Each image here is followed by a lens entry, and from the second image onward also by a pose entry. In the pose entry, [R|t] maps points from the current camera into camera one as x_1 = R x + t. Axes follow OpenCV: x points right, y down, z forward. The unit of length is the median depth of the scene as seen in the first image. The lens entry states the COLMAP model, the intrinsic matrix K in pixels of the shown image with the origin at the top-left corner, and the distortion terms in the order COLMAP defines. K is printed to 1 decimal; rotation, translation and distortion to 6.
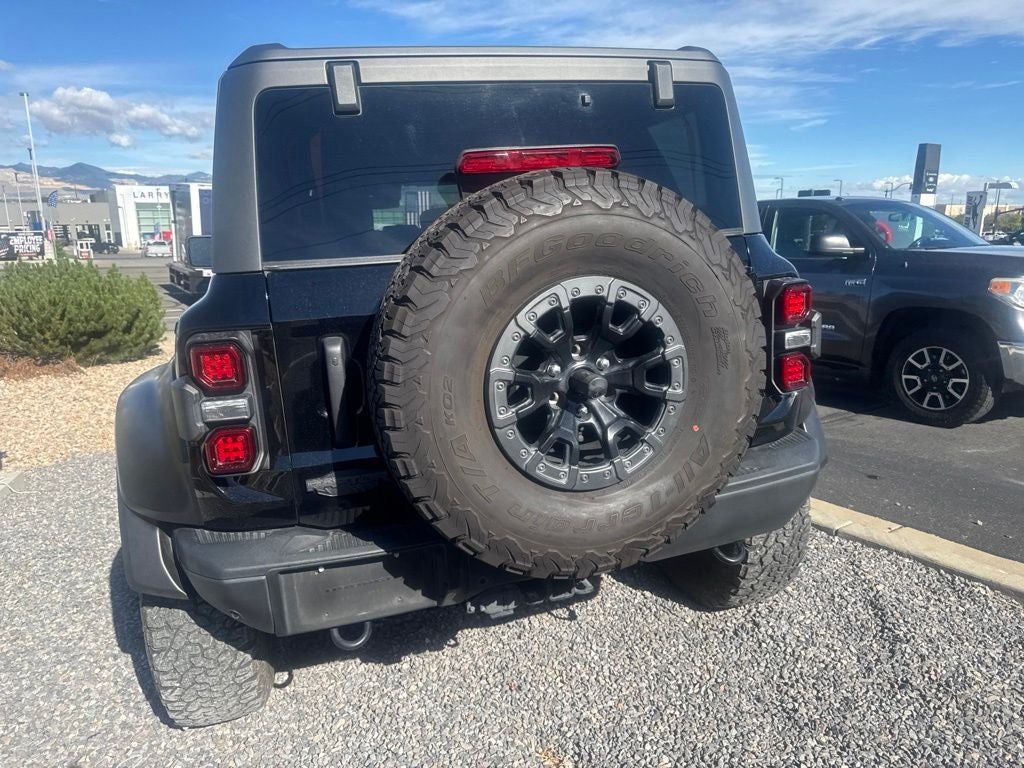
lens RADIAL K [[727.6, 0, 507.3], [0, 727.6, 348.5], [0, 0, 1]] dist [0.016708, -0.015381]
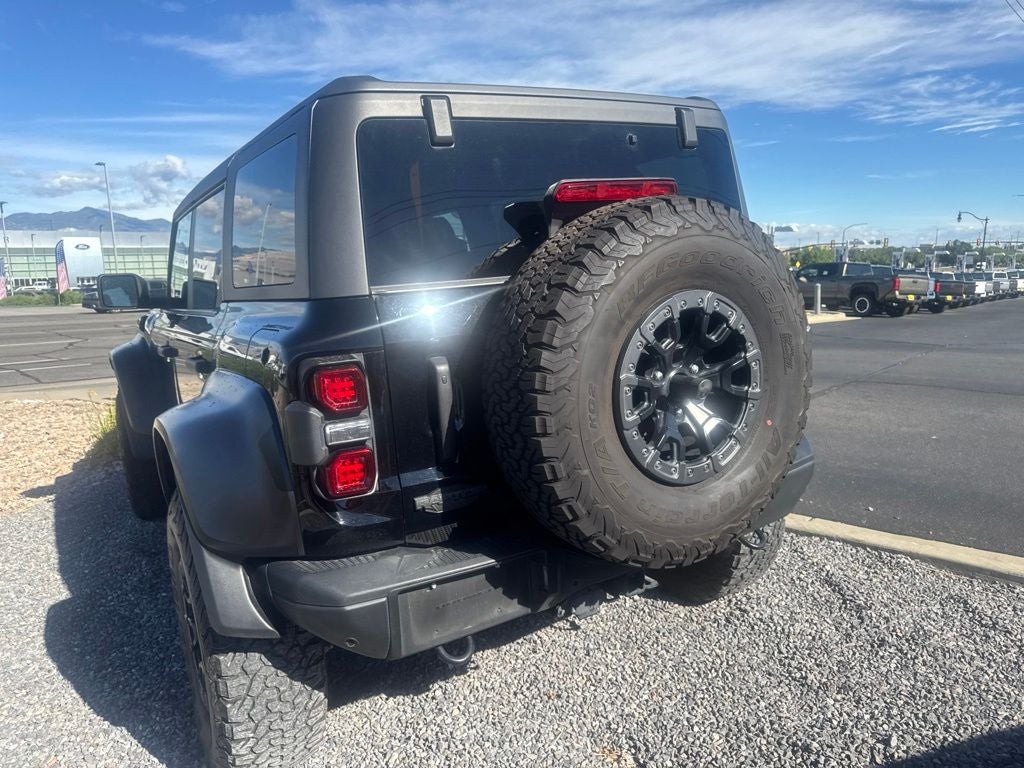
lens RADIAL K [[727.6, 0, 487.5], [0, 727.6, 350.5], [0, 0, 1]] dist [0.016708, -0.015381]
pose [[0.972960, -0.036159, 0.228125, -0.284910], [0.049053, 0.997488, -0.051107, 0.022378], [-0.225704, 0.060915, 0.972290, -0.014394]]
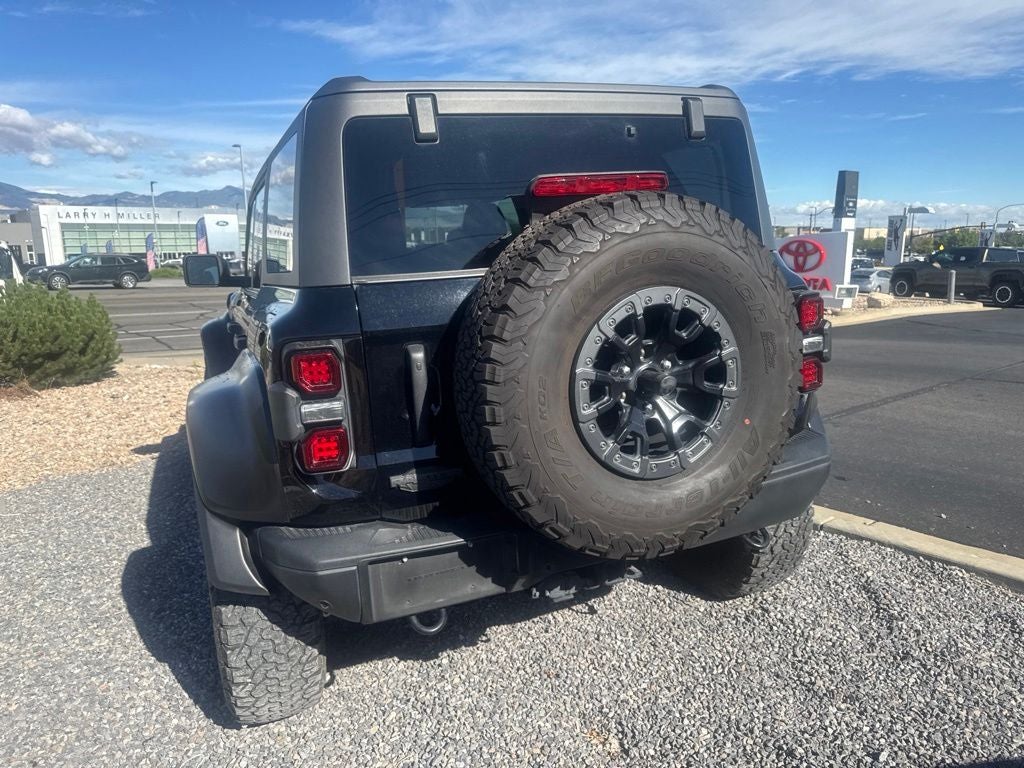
lens RADIAL K [[727.6, 0, 497.2], [0, 727.6, 347.0], [0, 0, 1]] dist [0.016708, -0.015381]
pose [[0.997053, -0.008785, 0.076209, -0.140438], [0.011172, 0.999458, -0.030953, 0.016531], [-0.075896, 0.031713, 0.996611, -0.066444]]
